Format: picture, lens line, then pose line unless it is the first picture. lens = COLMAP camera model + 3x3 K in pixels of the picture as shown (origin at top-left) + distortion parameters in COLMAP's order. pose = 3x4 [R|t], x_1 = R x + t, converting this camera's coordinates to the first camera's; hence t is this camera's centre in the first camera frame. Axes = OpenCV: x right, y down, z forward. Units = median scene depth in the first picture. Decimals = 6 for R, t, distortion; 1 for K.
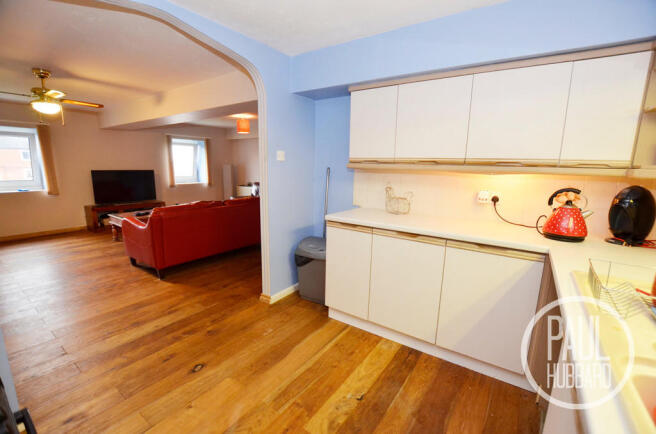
lens RADIAL K [[289.1, 0, 328.0], [0, 289.1, 217.0], [0, 0, 1]] dist [-0.000175, -0.000019]
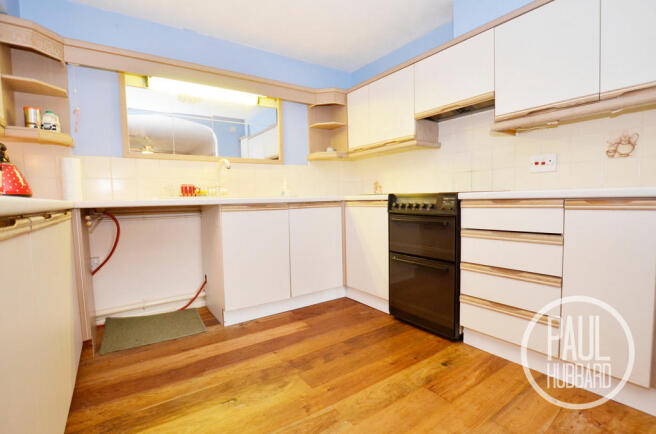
lens RADIAL K [[311.2, 0, 328.0], [0, 311.2, 217.0], [0, 0, 1]] dist [-0.026029, 0.000325]
pose [[-0.937766, -0.017326, 0.346837, -0.351392], [0.067397, 0.970684, 0.230715, -0.023058], [-0.340666, 0.239733, -0.909107, 1.313675]]
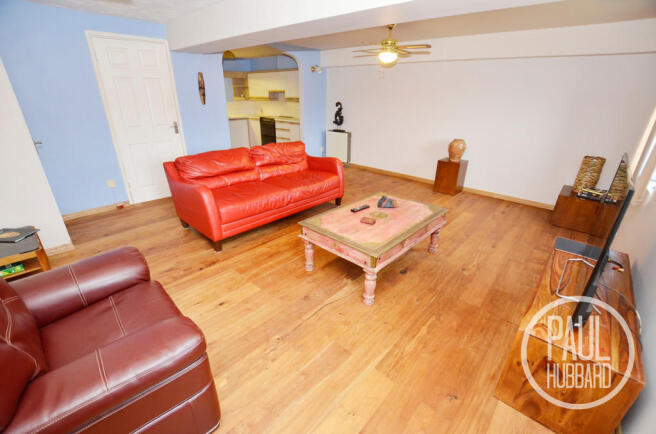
lens RADIAL K [[289.1, 0, 328.0], [0, 289.1, 217.0], [0, 0, 1]] dist [-0.000175, -0.000019]
pose [[-0.991195, -0.076059, 0.108382, -1.477008], [-0.003947, 0.835160, 0.549993, -0.765247], [-0.132348, 0.544722, -0.828107, 3.698246]]
